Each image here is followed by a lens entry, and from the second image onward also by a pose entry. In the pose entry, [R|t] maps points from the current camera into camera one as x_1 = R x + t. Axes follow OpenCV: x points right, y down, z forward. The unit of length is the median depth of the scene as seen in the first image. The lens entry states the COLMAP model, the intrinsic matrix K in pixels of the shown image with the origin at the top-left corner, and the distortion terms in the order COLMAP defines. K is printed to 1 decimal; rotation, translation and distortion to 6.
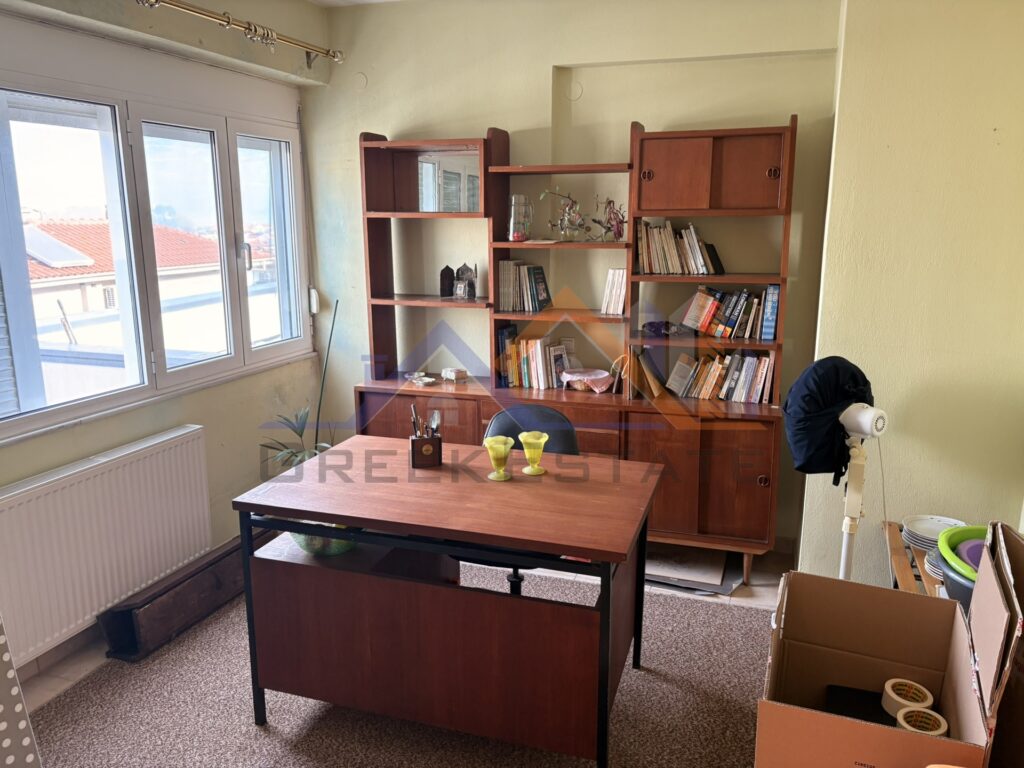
lens RADIAL K [[767.5, 0, 512.0], [0, 767.5, 384.0], [0, 0, 1]] dist [0.061503, -0.072818]
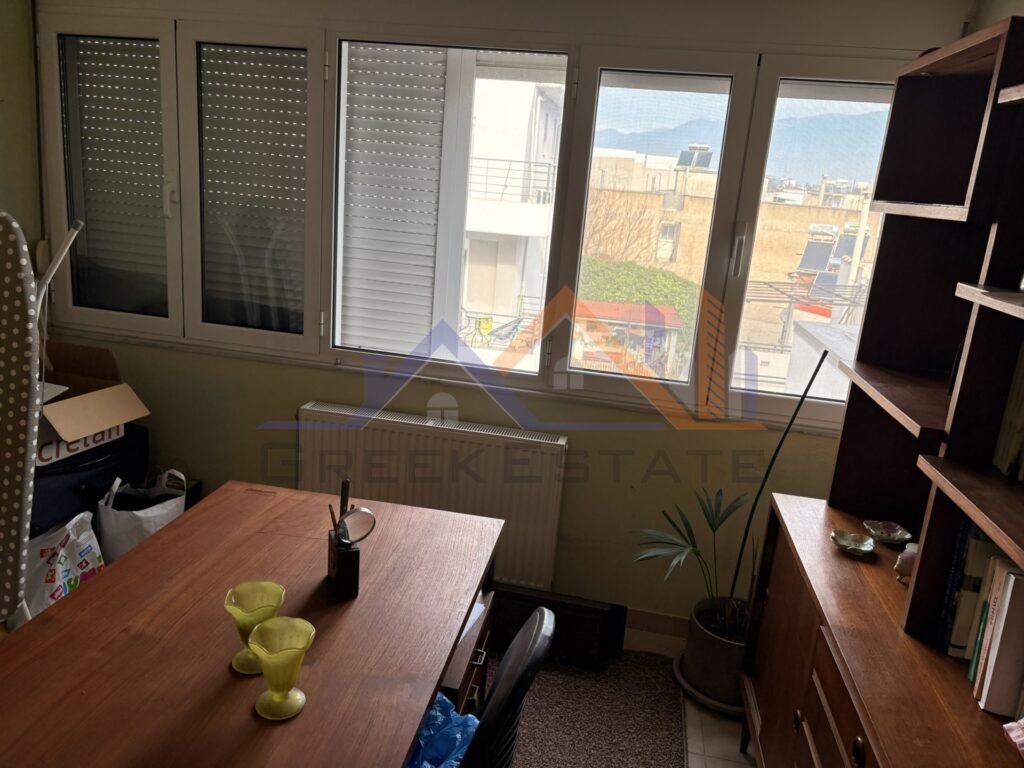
lens RADIAL K [[767.5, 0, 512.0], [0, 767.5, 384.0], [0, 0, 1]] dist [0.061503, -0.072818]
pose [[0.158999, 0.265982, -0.950775, 0.355135], [-0.294611, 0.931932, 0.211442, -0.164755], [0.942297, 0.246490, 0.226538, 0.768694]]
